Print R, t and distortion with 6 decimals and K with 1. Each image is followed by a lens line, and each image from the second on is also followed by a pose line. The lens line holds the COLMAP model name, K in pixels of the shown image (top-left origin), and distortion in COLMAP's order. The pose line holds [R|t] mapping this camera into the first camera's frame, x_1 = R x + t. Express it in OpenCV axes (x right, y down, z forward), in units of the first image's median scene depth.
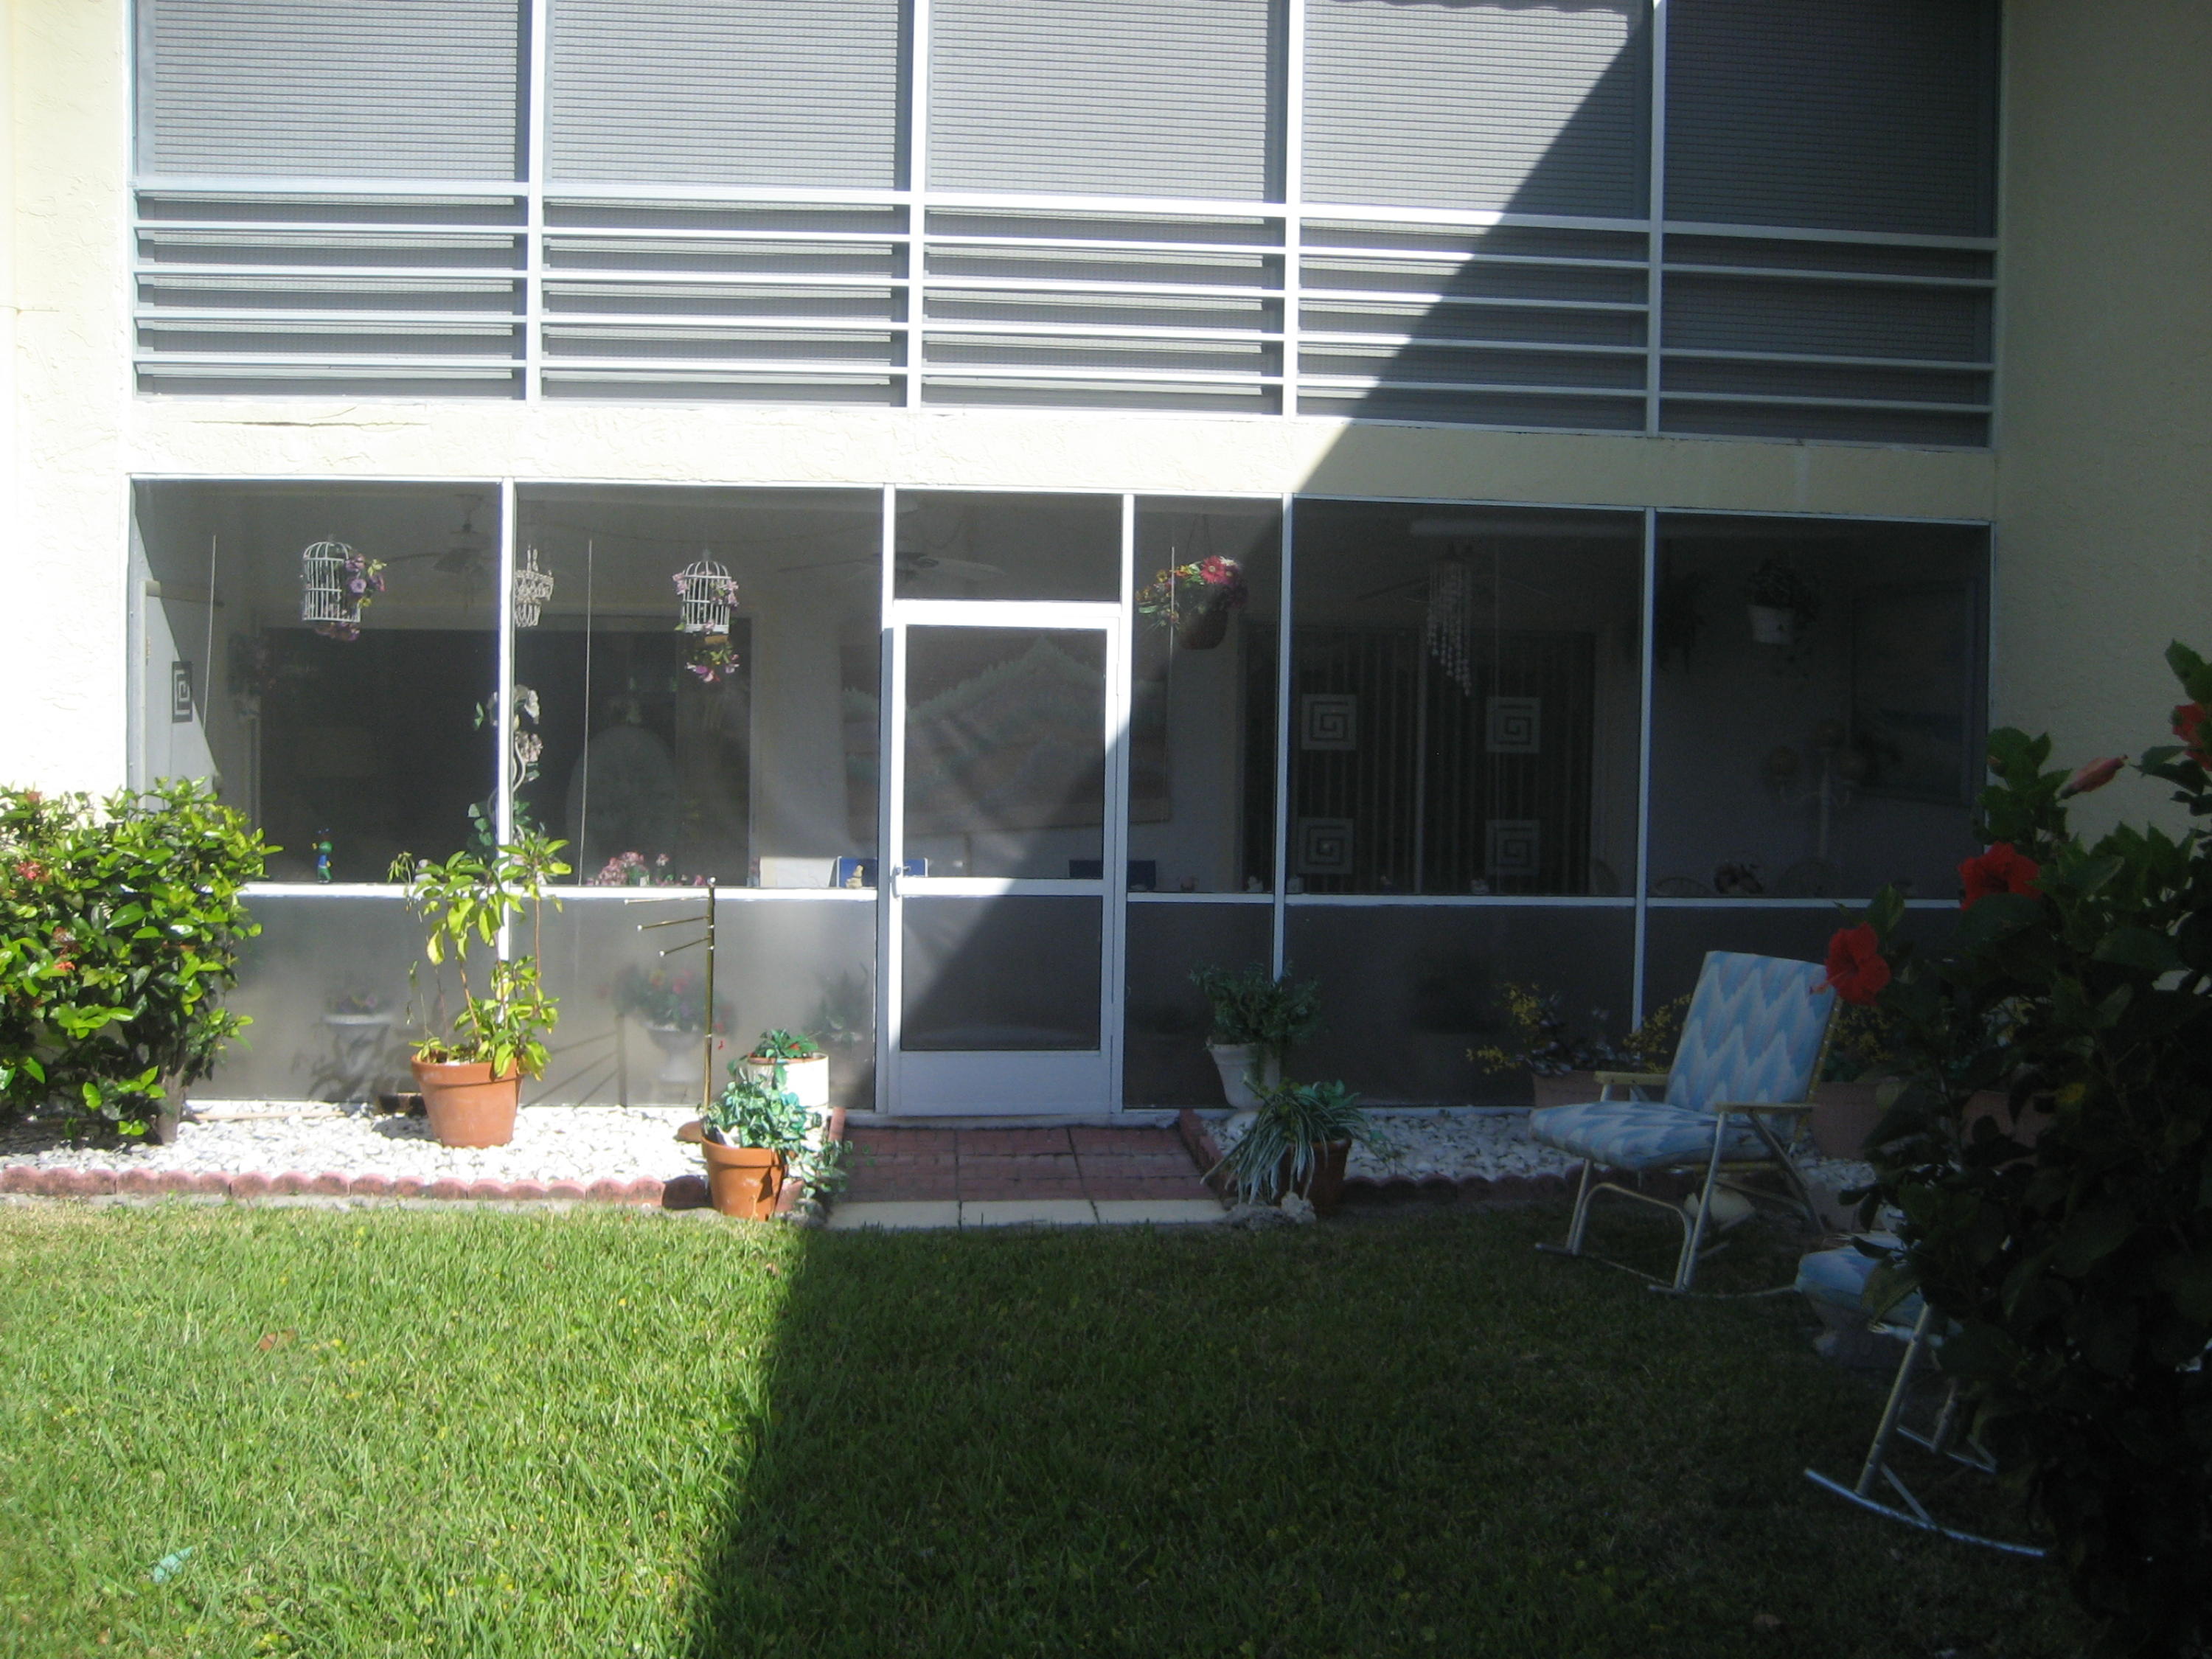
lens RADIAL K [[2277.2, 0, 1099.7], [0, 2277.2, 833.0], [0, 0, 1]] dist [-0.089379, 0.000000]
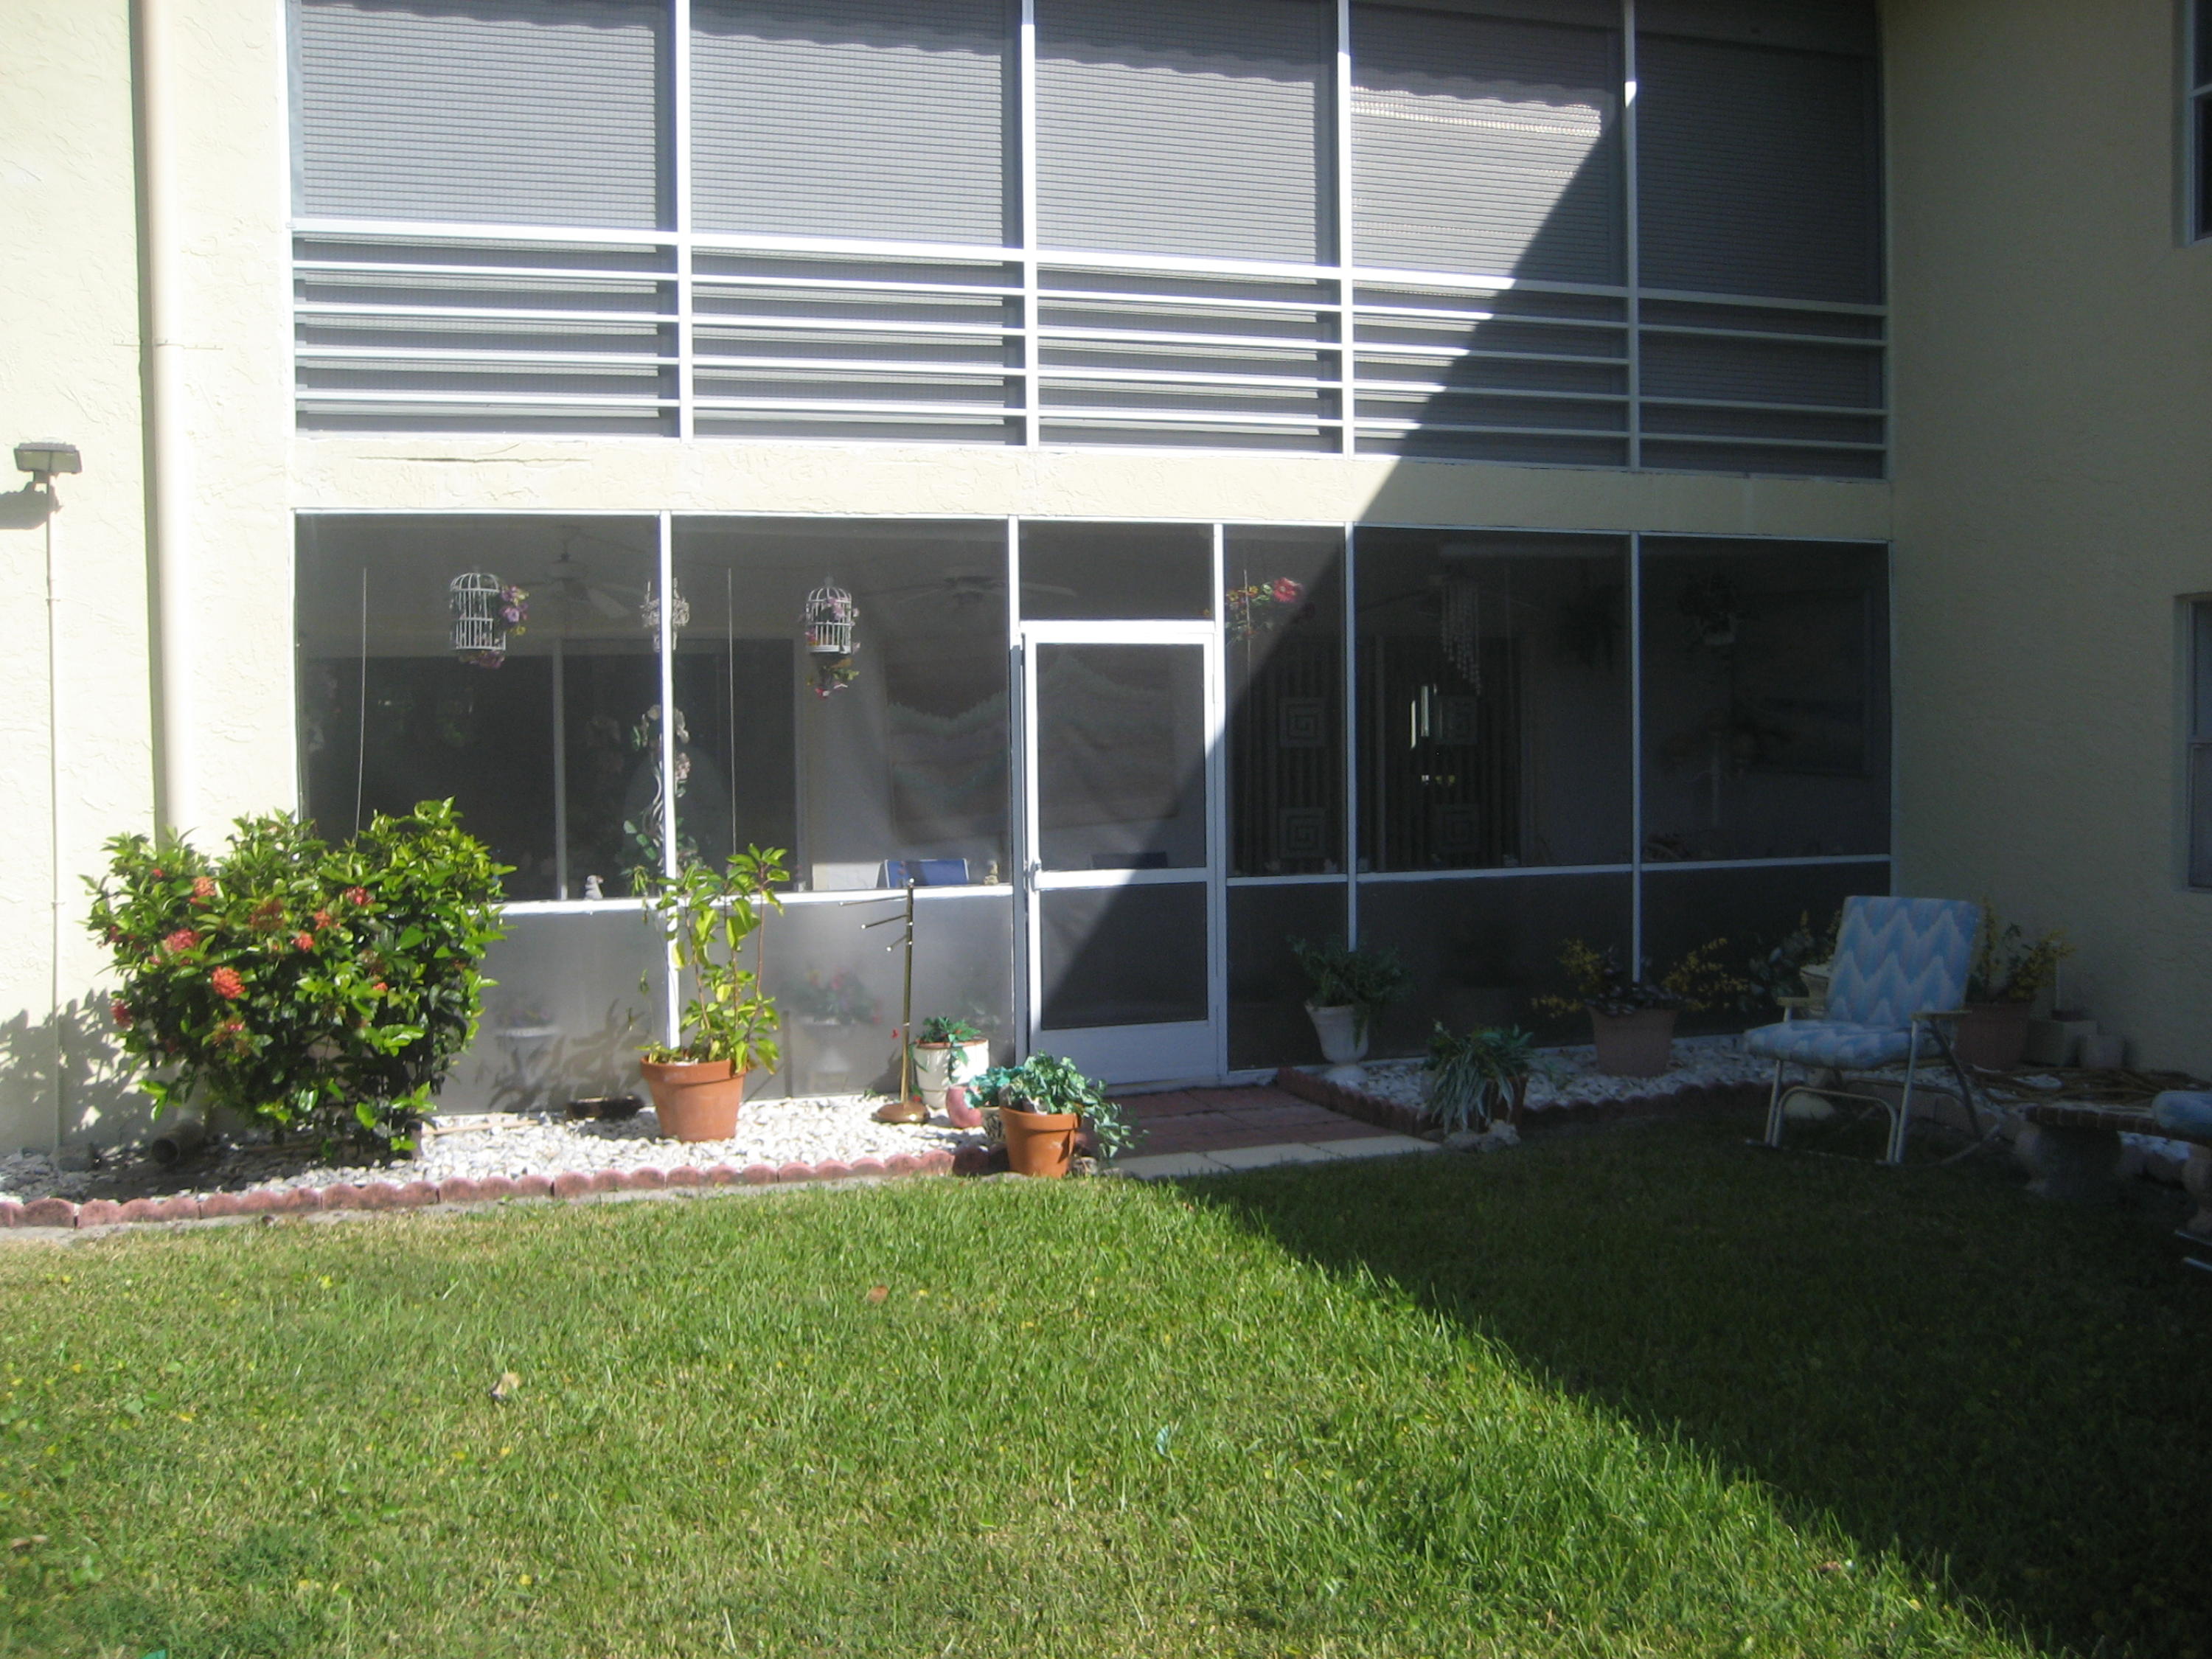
lens RADIAL K [[2277.2, 0, 1155.5], [0, 2277.2, 827.0], [0, 0, 1]] dist [-0.089379, 0.000000]
pose [[0.969373, -0.038180, 0.242605, -0.295433], [0.039000, 0.999238, 0.001425, -0.001903], [-0.242475, 0.008081, 0.970124, -0.082314]]
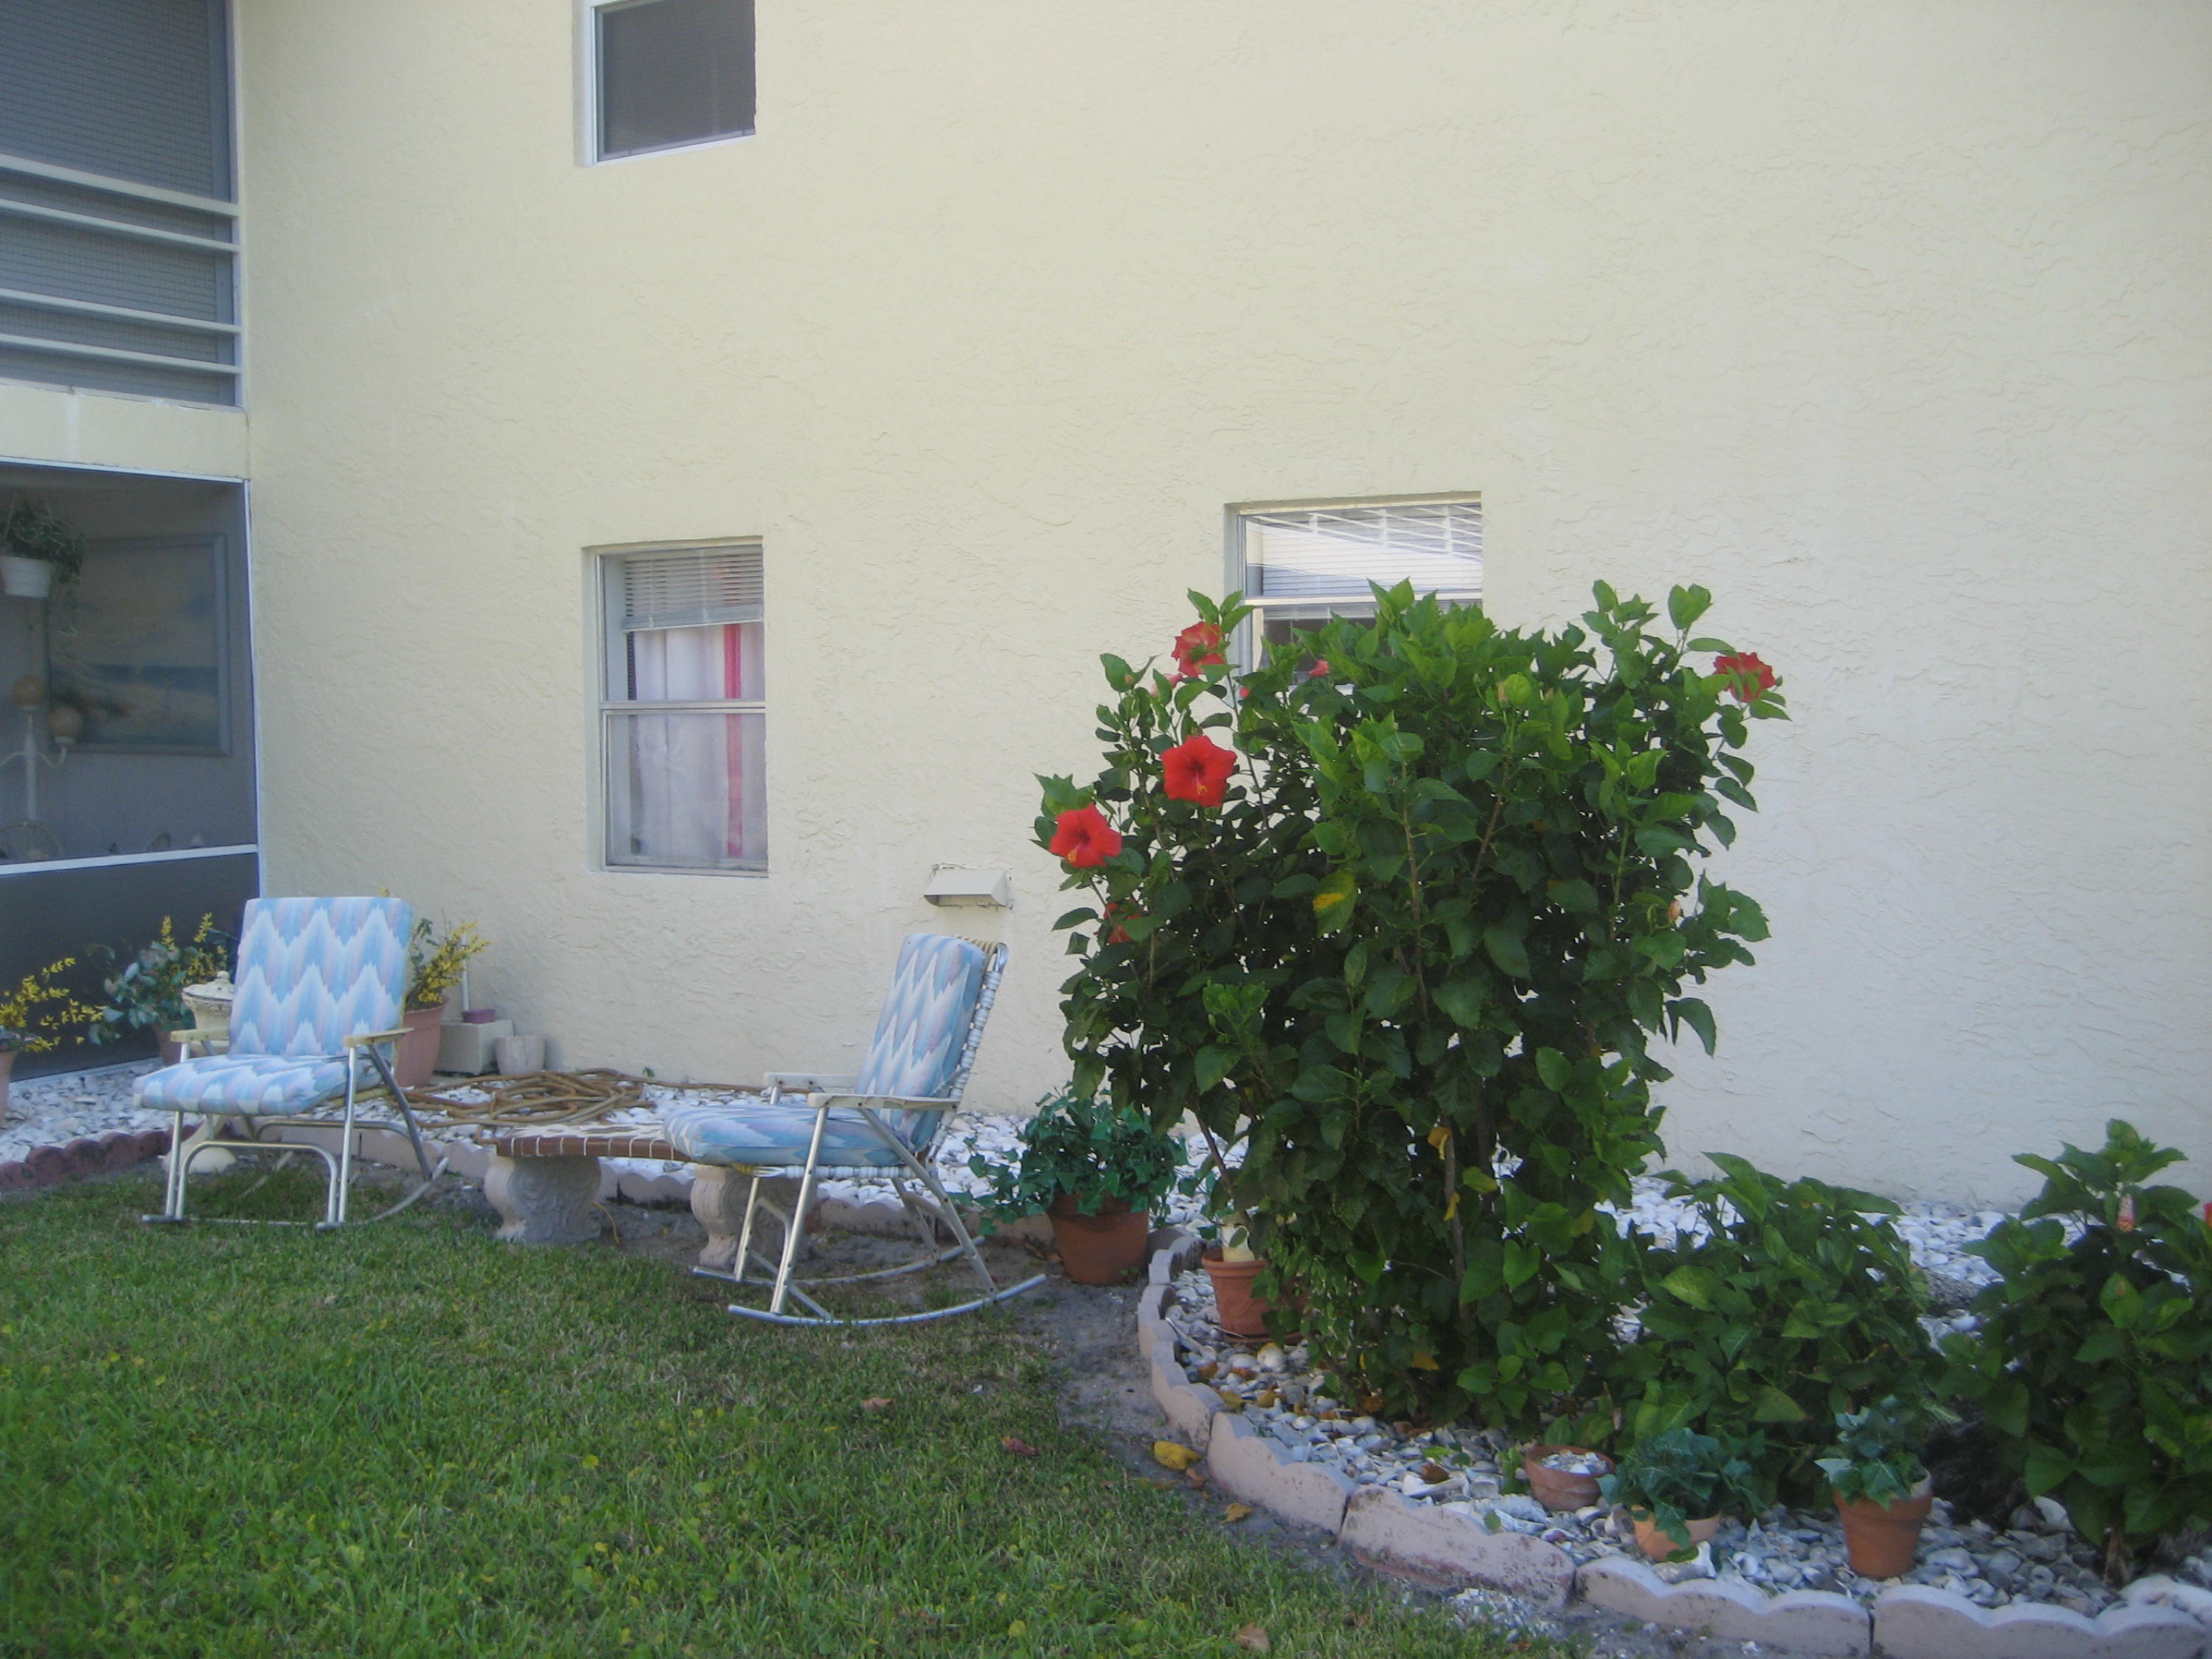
lens RADIAL K [[2277.2, 0, 1187.5], [0, 2277.2, 850.6], [0, 0, 1]] dist [-0.089379, 0.000000]
pose [[0.545353, -0.080200, 0.834361, -0.248400], [0.057992, 0.996637, 0.057894, -0.002353], [-0.836198, 0.016814, 0.548170, 0.074828]]
